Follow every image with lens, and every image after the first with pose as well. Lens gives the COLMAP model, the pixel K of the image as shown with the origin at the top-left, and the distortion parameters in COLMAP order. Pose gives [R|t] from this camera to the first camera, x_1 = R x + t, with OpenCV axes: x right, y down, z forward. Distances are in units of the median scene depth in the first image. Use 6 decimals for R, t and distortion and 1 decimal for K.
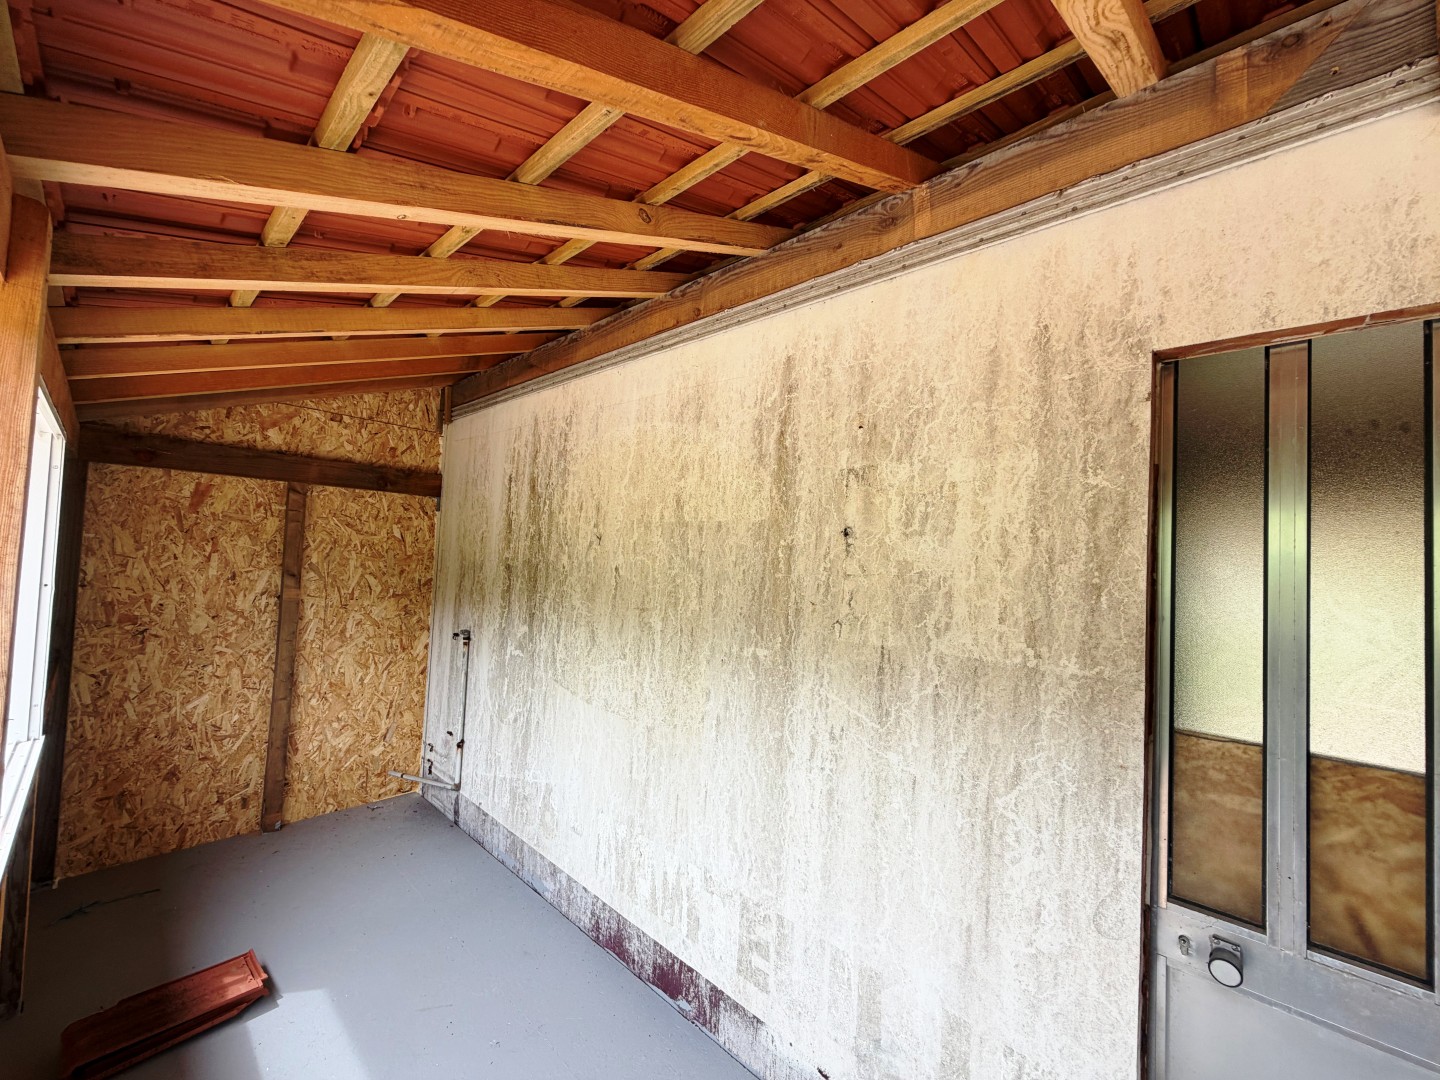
lens RADIAL K [[573.4, 0, 714.2], [0, 573.4, 540.8], [0, 0, 1]] dist [0.000408, -0.000376]
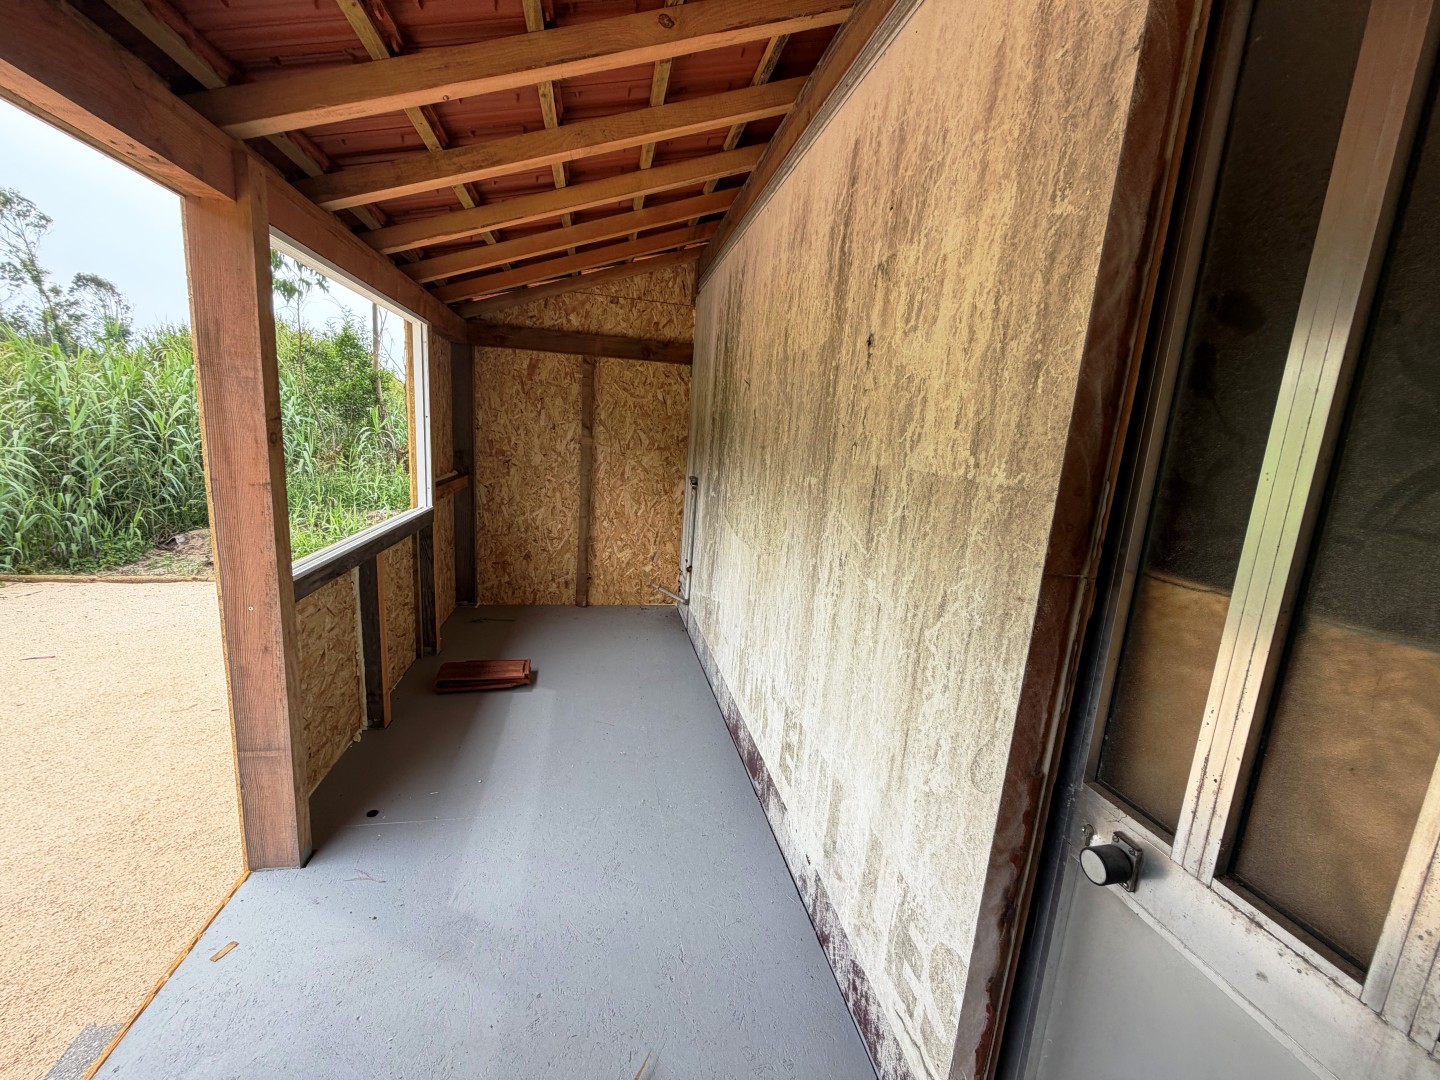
lens RADIAL K [[573.4, 0, 715.4], [0, 573.4, 540.4], [0, 0, 1]] dist [0.000408, -0.000376]
pose [[0.817186, 0.117070, -0.564359, 0.575208], [-0.011449, 0.982259, 0.187180, 0.125251], [0.576260, -0.146500, 0.804029, 0.104584]]
